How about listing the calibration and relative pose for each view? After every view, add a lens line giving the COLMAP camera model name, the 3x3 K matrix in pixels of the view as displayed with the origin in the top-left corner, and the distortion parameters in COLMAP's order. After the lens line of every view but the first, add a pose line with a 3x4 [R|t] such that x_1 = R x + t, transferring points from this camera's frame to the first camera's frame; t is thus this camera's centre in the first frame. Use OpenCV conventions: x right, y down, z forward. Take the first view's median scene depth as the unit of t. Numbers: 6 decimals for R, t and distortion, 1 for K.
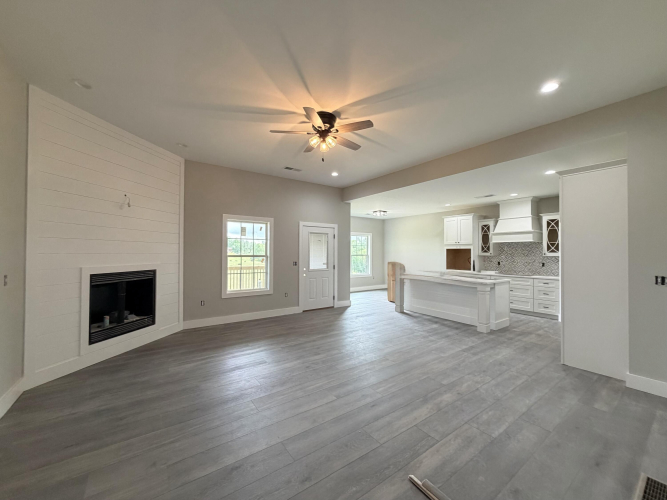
lens RADIAL K [[268.6, 0, 336.1], [0, 268.6, 249.6], [0, 0, 1]] dist [0.000988, 0.000355]
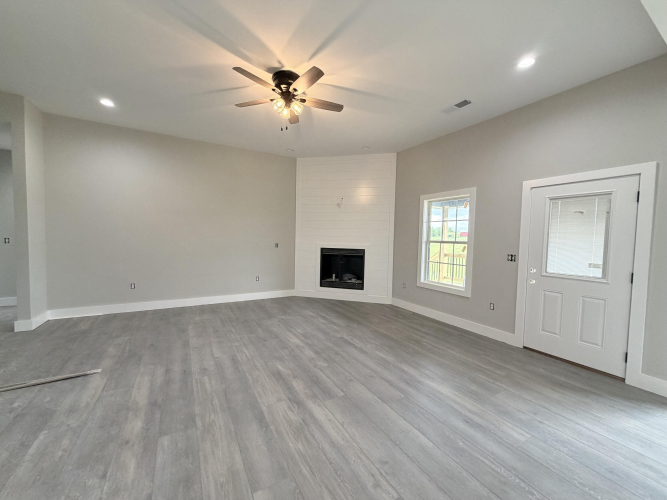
lens RADIAL K [[268.6, 0, 339.7], [0, 268.6, 250.8], [0, 0, 1]] dist [0.000988, 0.000355]
pose [[-0.102210, 0.043698, -0.993803, 0.622977], [-0.013264, 0.998886, 0.045286, 0.021499], [0.994674, 0.017811, -0.101516, 0.949752]]
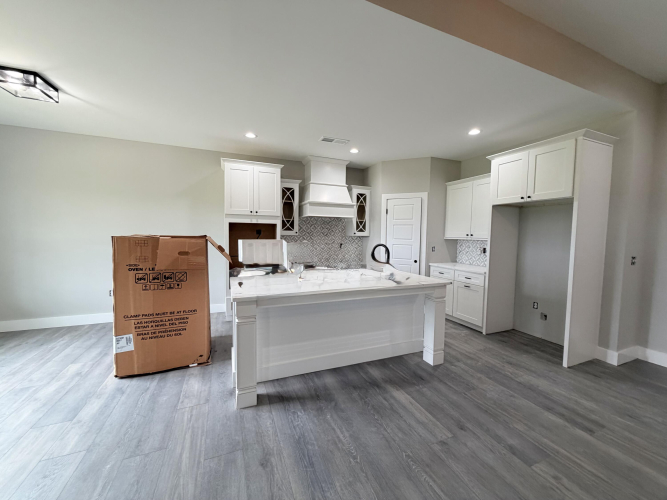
lens RADIAL K [[268.6, 0, 338.2], [0, 268.6, 247.3], [0, 0, 1]] dist [0.000988, 0.000355]
pose [[0.225283, -0.051803, 0.972915, -0.088559], [-0.025689, 0.997922, 0.059083, 0.015595], [-0.973955, -0.038304, 0.223484, 1.175982]]
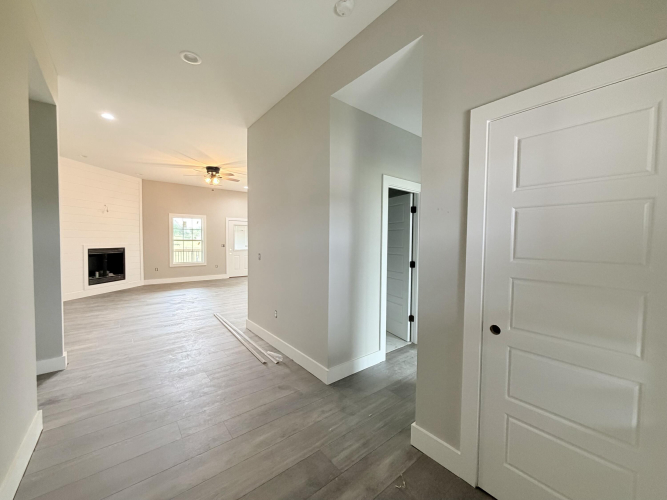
lens RADIAL K [[268.6, 0, 330.2], [0, 268.6, 249.2], [0, 0, 1]] dist [0.000988, 0.000355]
pose [[0.999221, 0.013331, 0.037140, 0.527904], [-0.015396, 0.998320, 0.055866, -0.029282], [-0.036333, -0.056394, 0.997747, -0.696500]]
